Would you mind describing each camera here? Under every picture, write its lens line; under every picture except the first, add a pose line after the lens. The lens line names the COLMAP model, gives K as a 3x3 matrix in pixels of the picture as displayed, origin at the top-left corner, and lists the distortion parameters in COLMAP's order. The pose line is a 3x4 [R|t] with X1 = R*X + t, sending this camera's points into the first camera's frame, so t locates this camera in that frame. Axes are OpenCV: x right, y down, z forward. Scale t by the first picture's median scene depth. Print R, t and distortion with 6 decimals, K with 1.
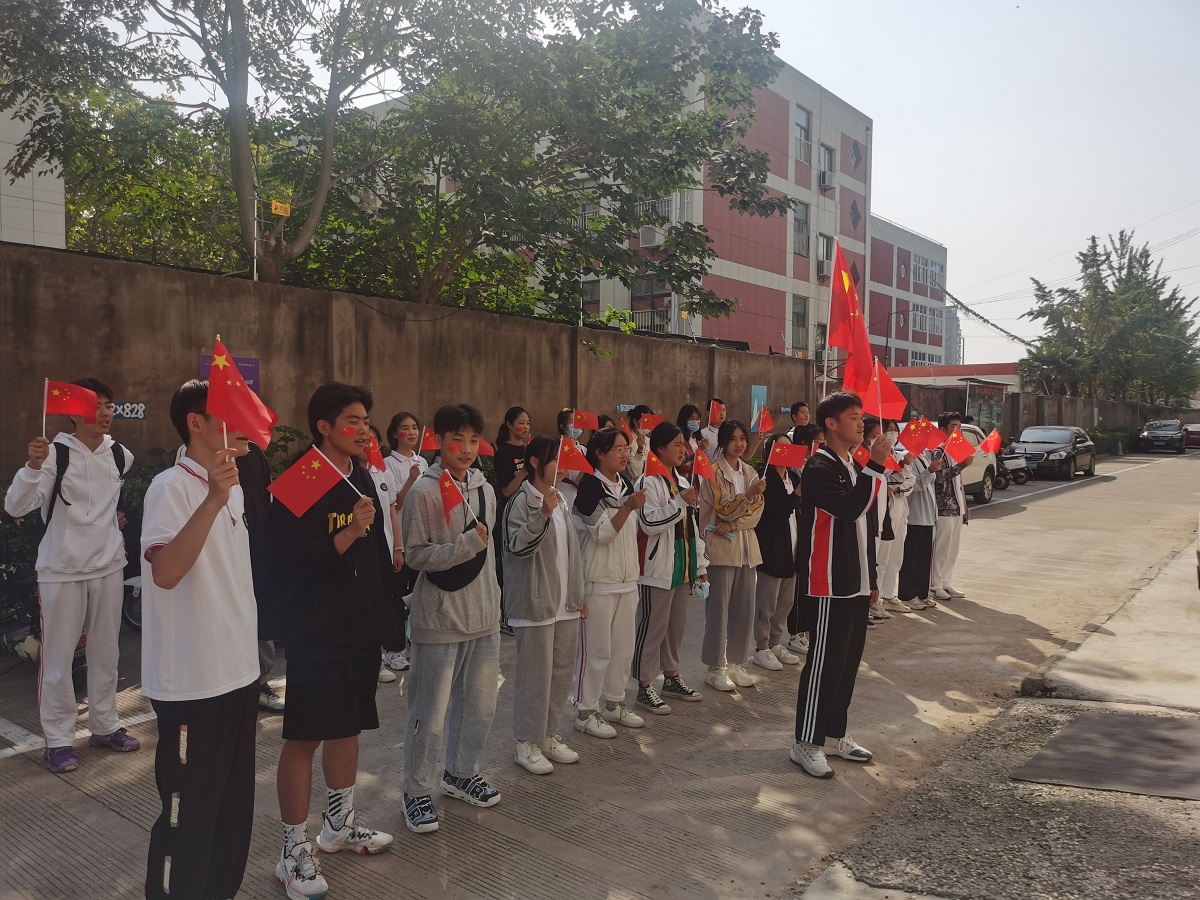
lens RADIAL K [[962.4, 0, 600.0], [0, 962.4, 450.0], [0, 0, 1]] dist [0.025461, -0.004539]
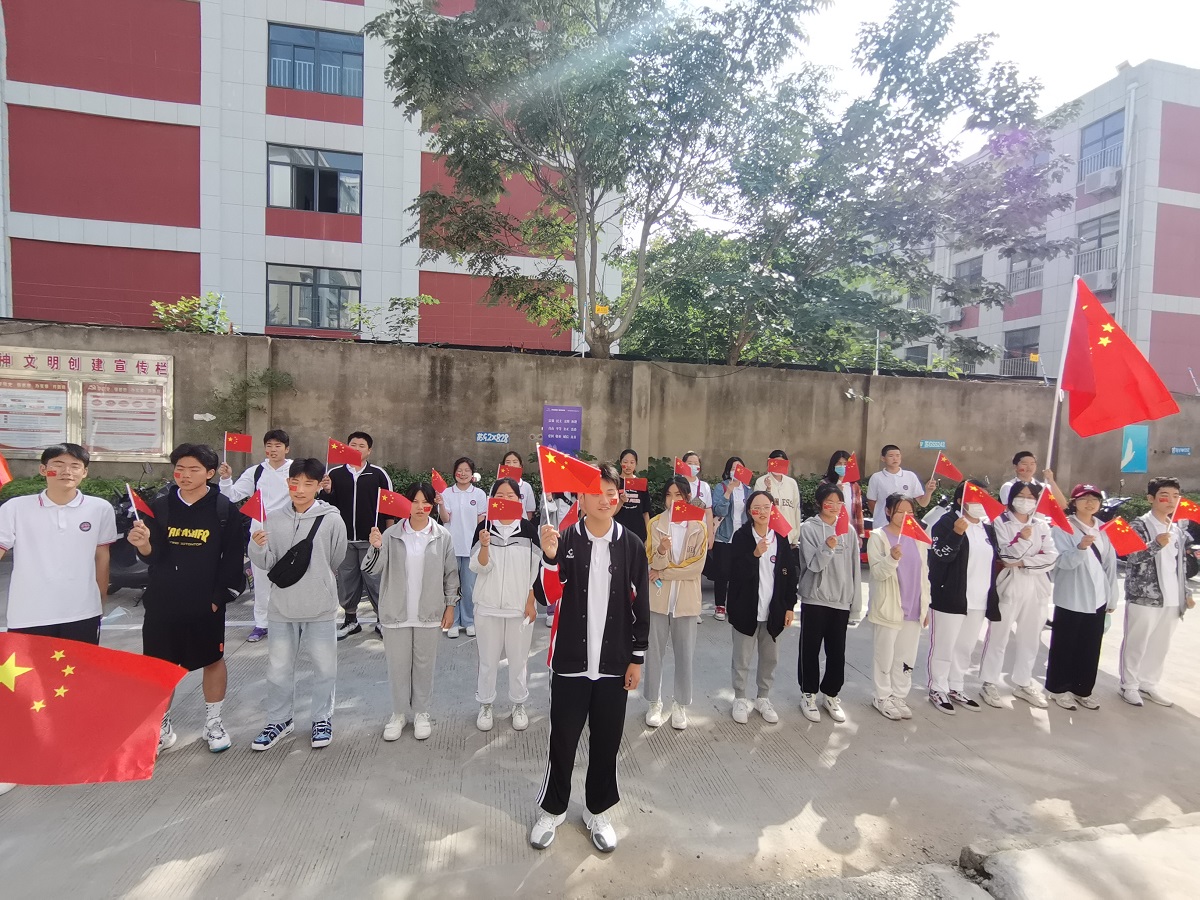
lens RADIAL K [[615.6, 0, 600.0], [0, 615.6, 450.0], [0, 0, 1]] dist [-0.002073, -0.001162]
pose [[0.724272, 0.052506, -0.687513, 0.332183], [-0.051924, 0.998419, 0.021550, -0.043534], [0.687557, 0.020091, 0.725853, 0.270667]]
